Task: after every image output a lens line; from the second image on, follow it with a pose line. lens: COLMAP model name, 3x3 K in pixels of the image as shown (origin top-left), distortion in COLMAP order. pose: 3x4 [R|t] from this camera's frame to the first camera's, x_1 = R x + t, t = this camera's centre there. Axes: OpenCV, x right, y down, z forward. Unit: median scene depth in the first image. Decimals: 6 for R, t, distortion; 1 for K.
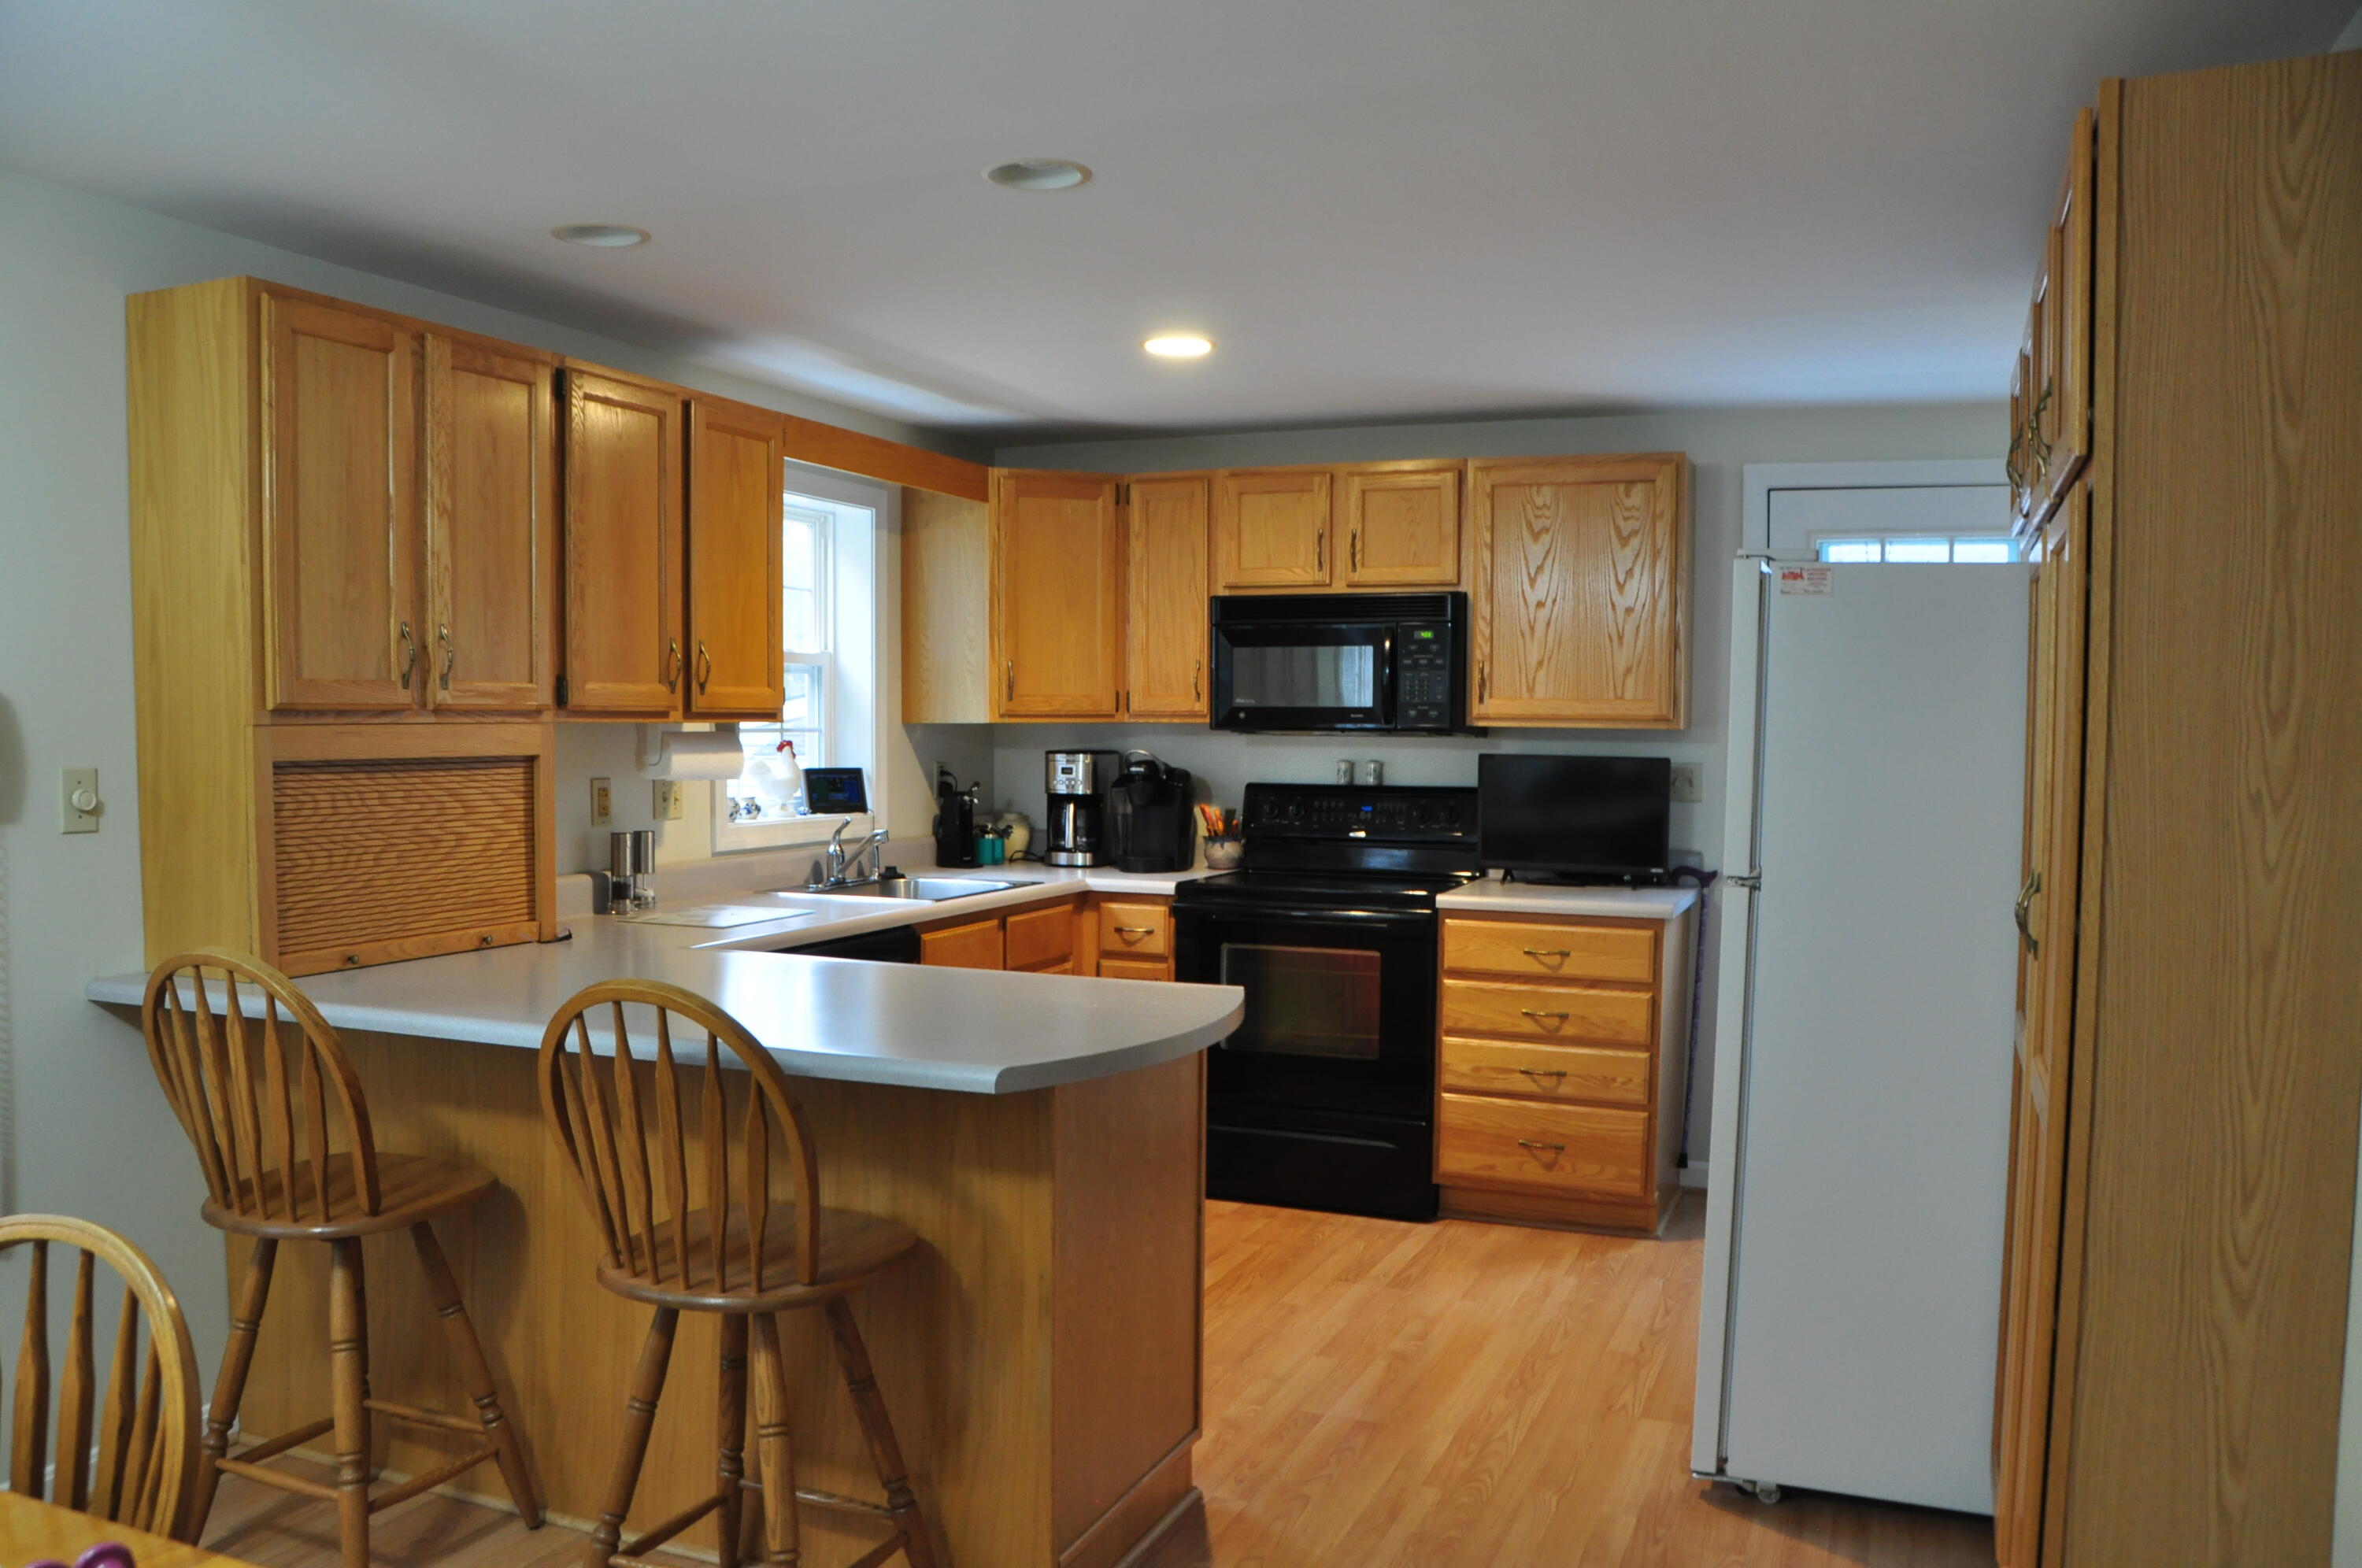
lens RADIAL K [[1819.3, 0, 1174.3], [0, 1819.3, 788.4], [0, 0, 1]] dist [-0.110592, 0.035982]
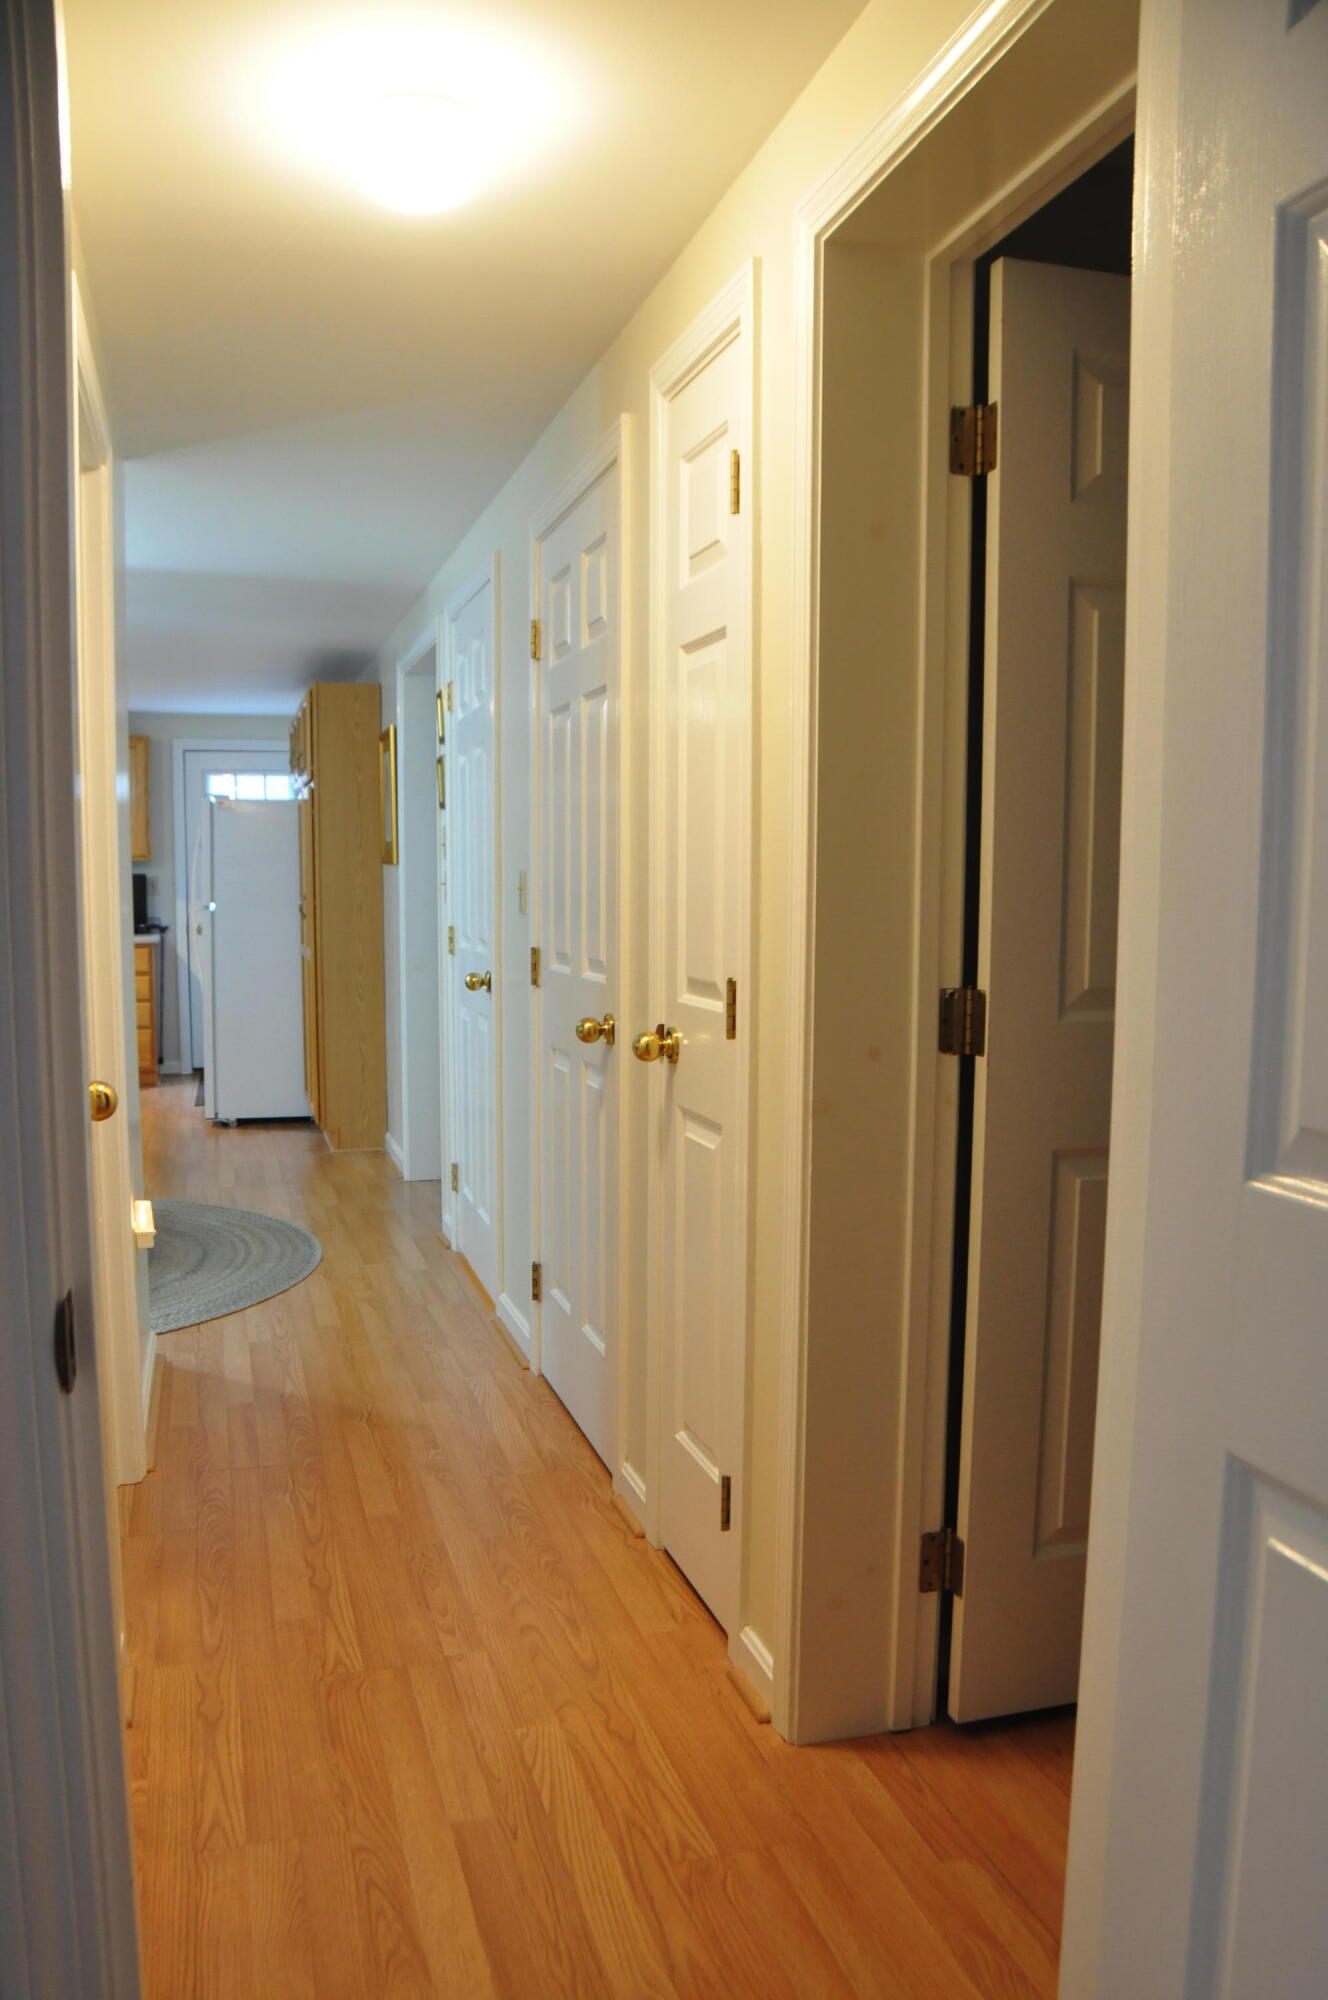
lens RADIAL K [[1540.7, 0, 655.2], [0, 1540.7, 1009.9], [0, 0, 1]] dist [-0.110592, 0.035982]
pose [[0.783149, -0.077042, 0.617043, -0.701004], [0.040718, 0.996519, 0.072743, 0.070383], [-0.620499, -0.031844, 0.783560, -1.482910]]
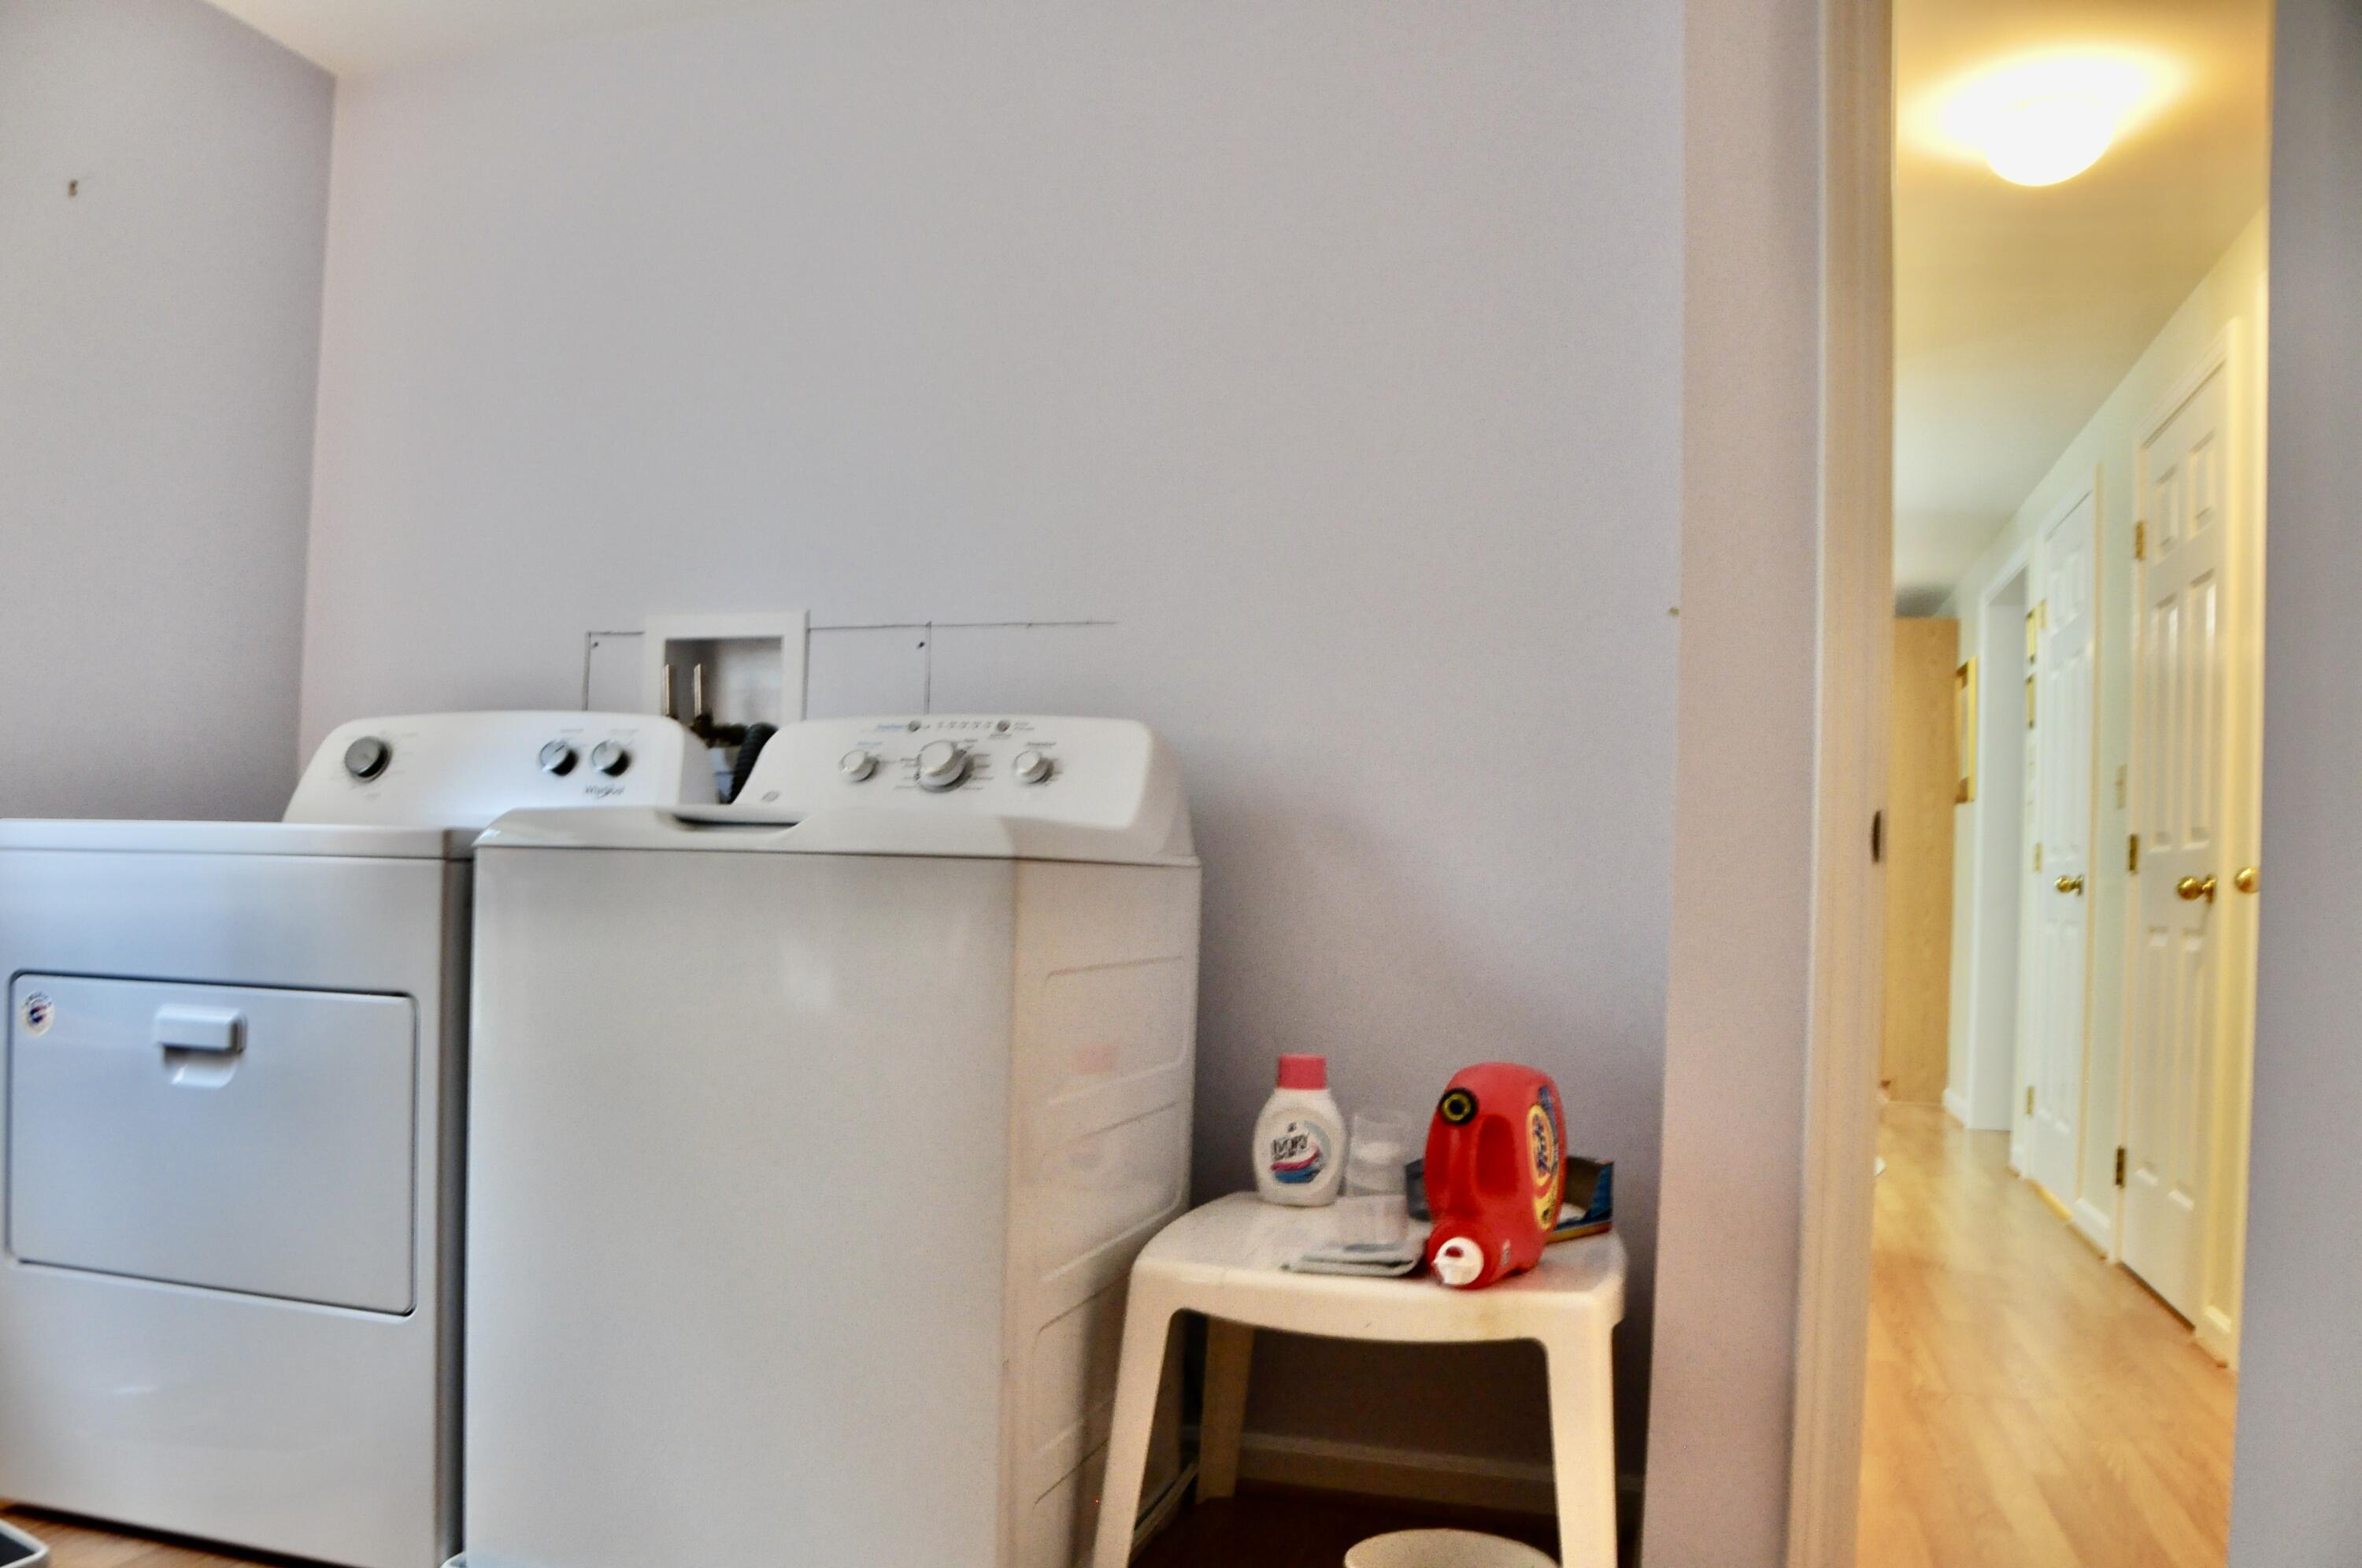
lens RADIAL K [[1819.3, 0, 1179.2], [0, 1819.3, 780.8], [0, 0, 1]] dist [-0.110592, 0.035982]
pose [[0.993874, 0.032608, 0.105603, -1.060580], [-0.023658, 0.996107, -0.084917, 0.270154], [-0.107961, 0.081898, 0.990776, -1.966836]]
